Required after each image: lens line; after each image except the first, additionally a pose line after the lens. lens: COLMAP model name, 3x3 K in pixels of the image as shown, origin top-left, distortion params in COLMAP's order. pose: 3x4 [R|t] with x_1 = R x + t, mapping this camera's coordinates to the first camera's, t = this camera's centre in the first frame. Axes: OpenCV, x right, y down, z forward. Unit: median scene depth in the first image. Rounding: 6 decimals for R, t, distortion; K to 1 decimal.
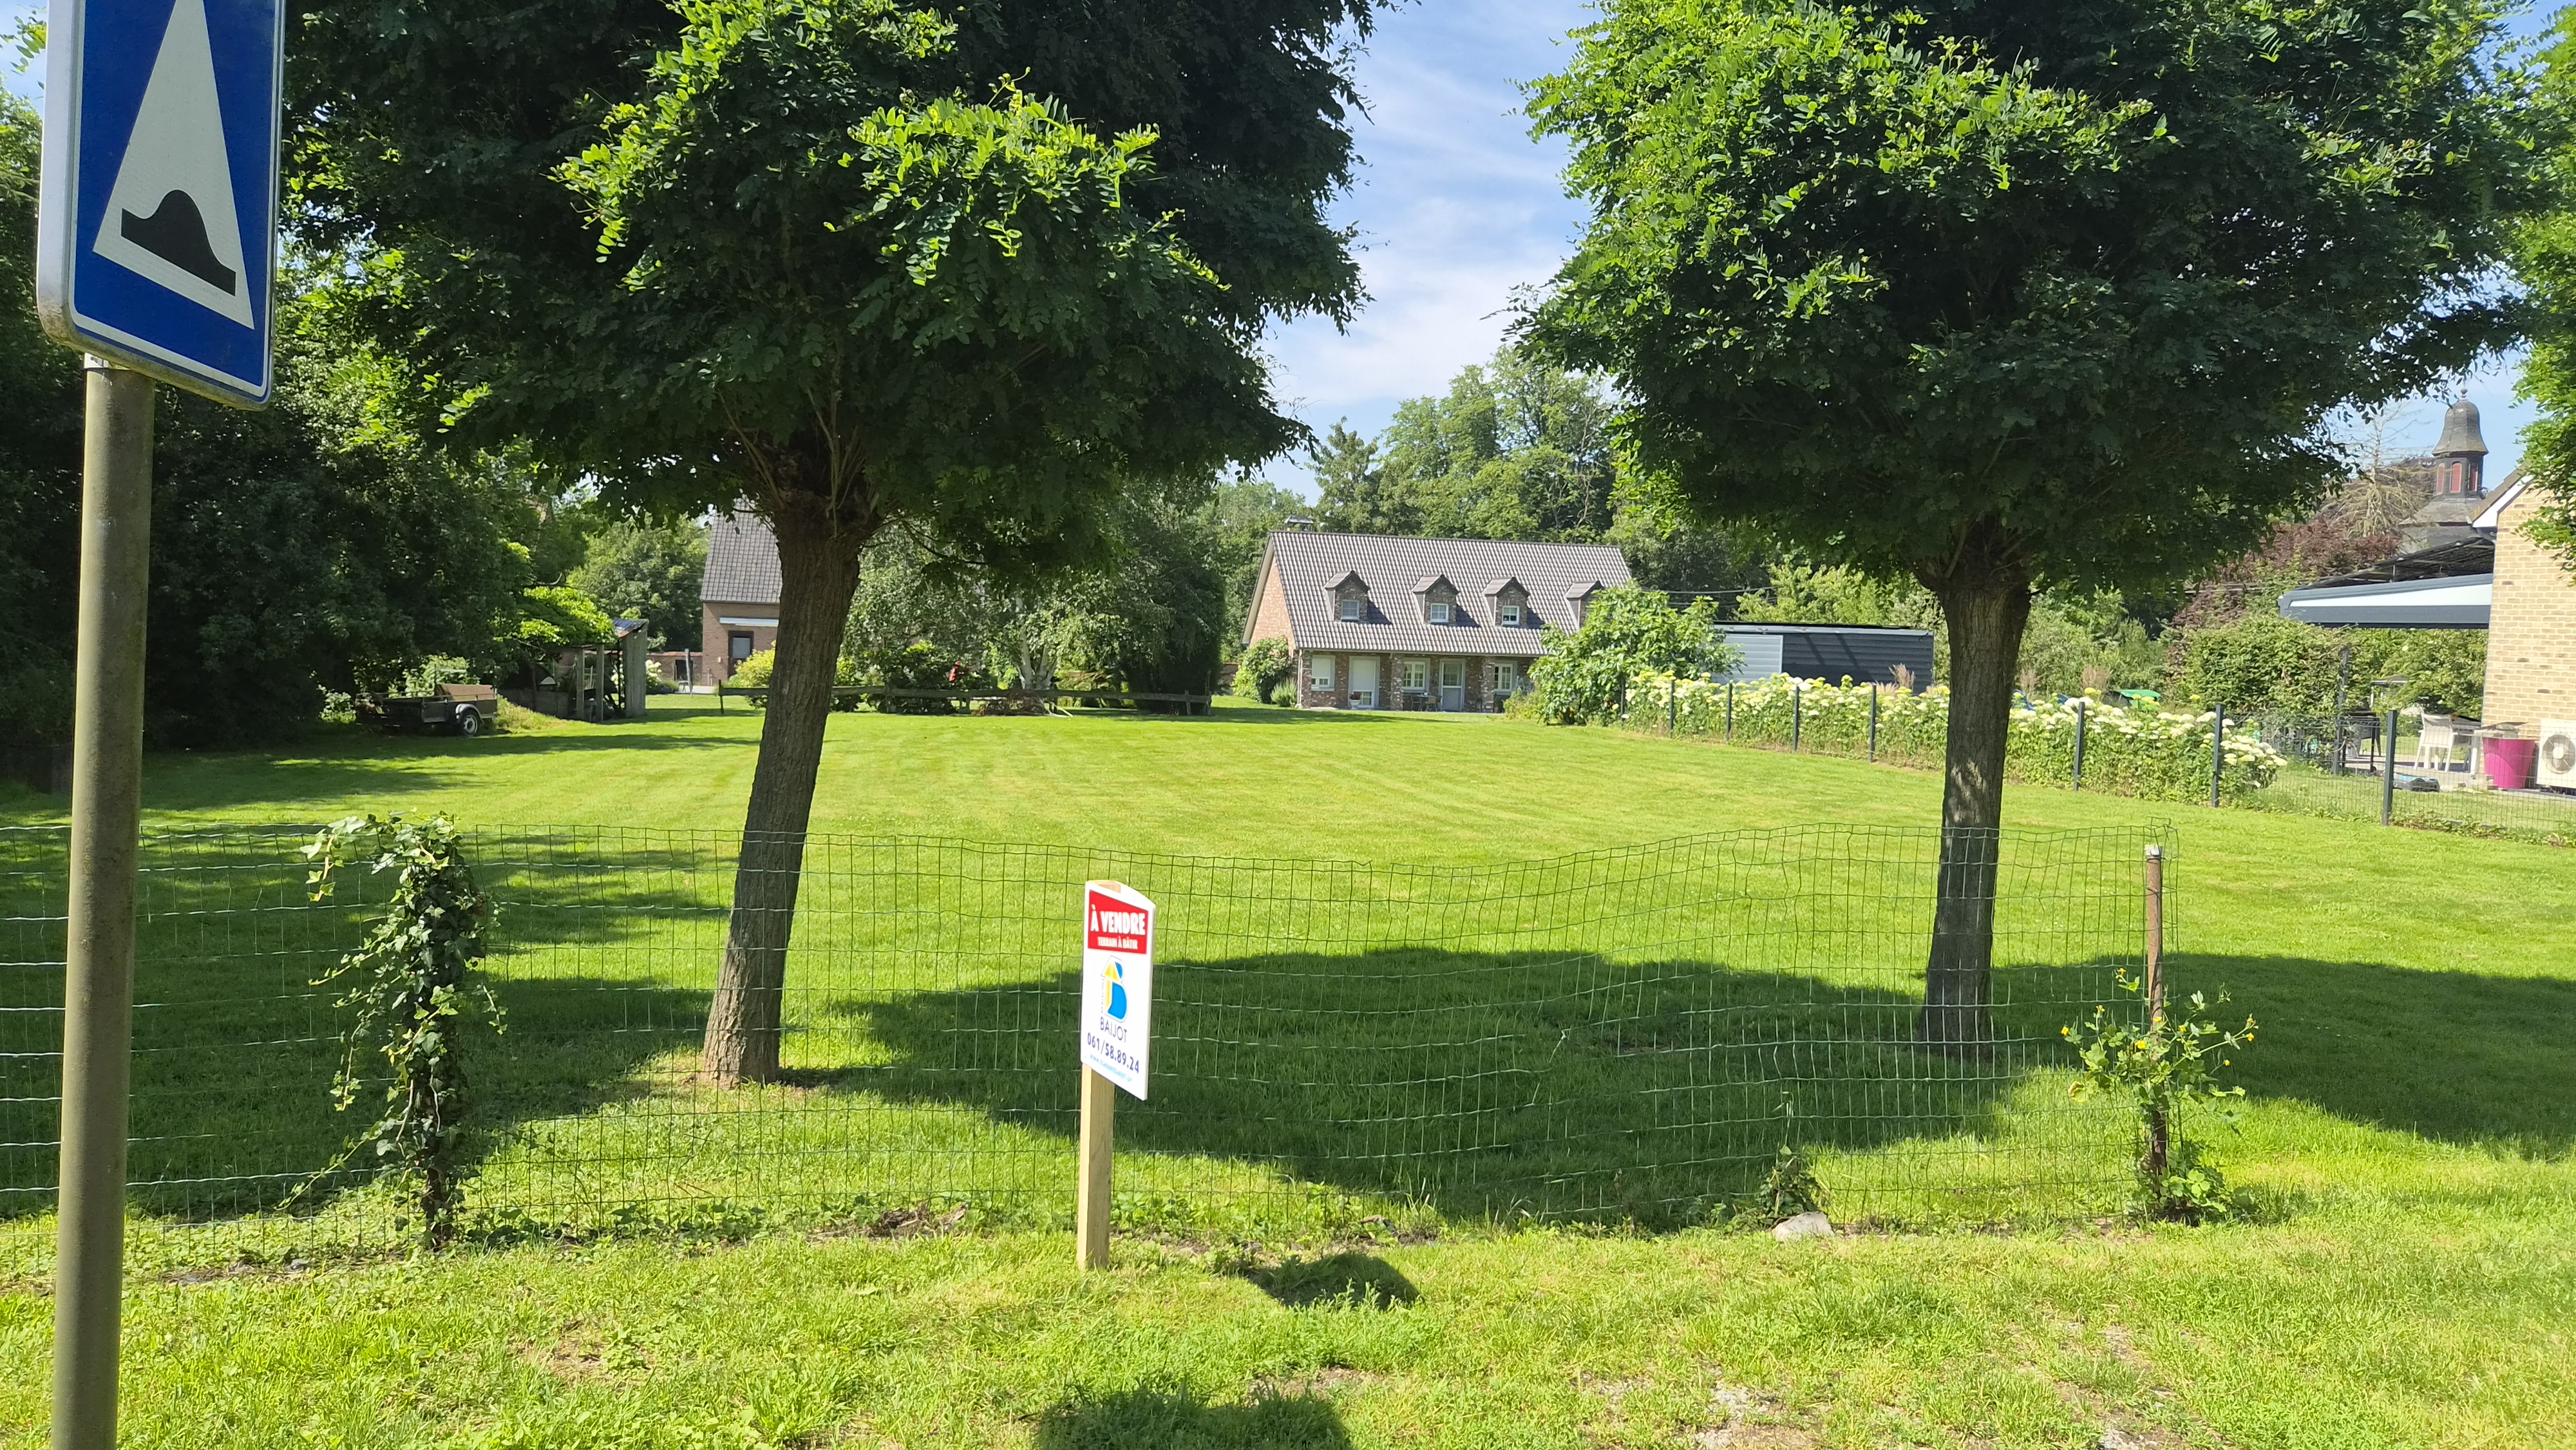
lens RADIAL K [[1727.8, 0, 1292.8], [0, 1727.8, 700.3], [0, 0, 1]] dist [0.075207, -0.057020]
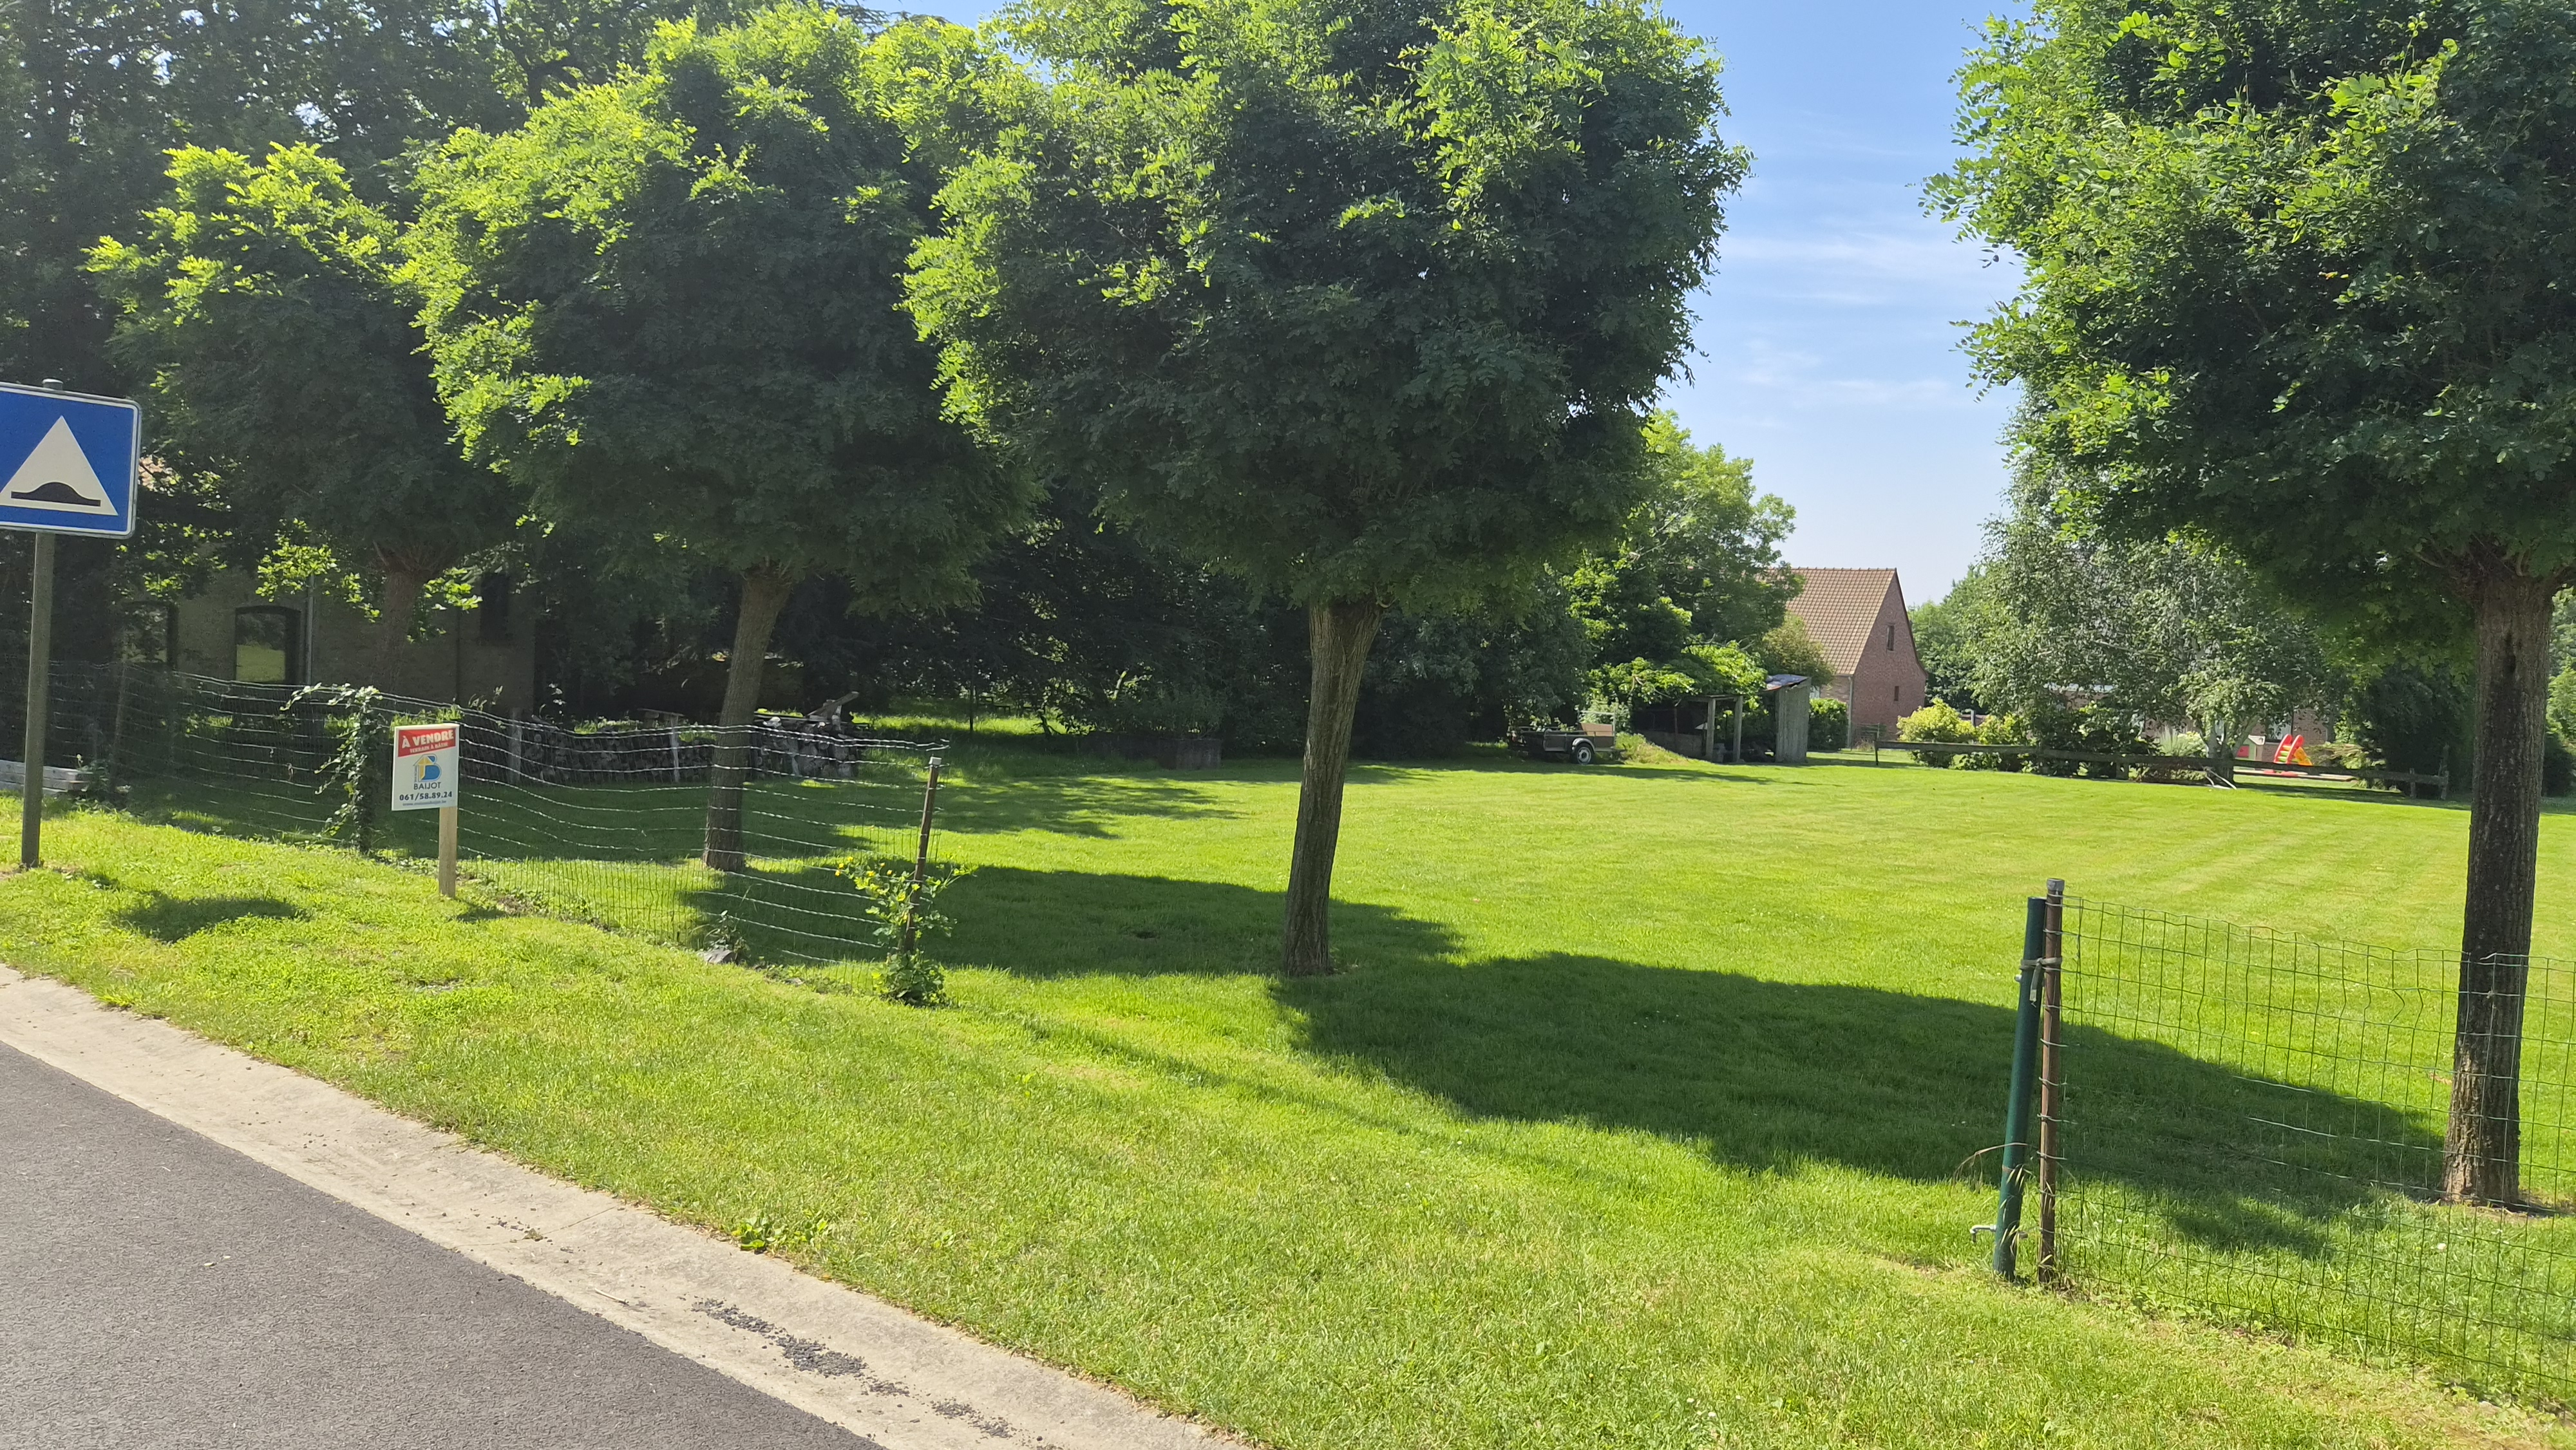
lens RADIAL K [[1727.8, 0, 1292.8], [0, 1727.8, 700.3], [0, 0, 1]] dist [0.075207, -0.057020]
pose [[0.675750, 0.018300, -0.736904, 0.334470], [-0.049589, 0.998556, -0.020677, 0.011803], [0.735461, 0.050515, 0.675681, 0.051605]]
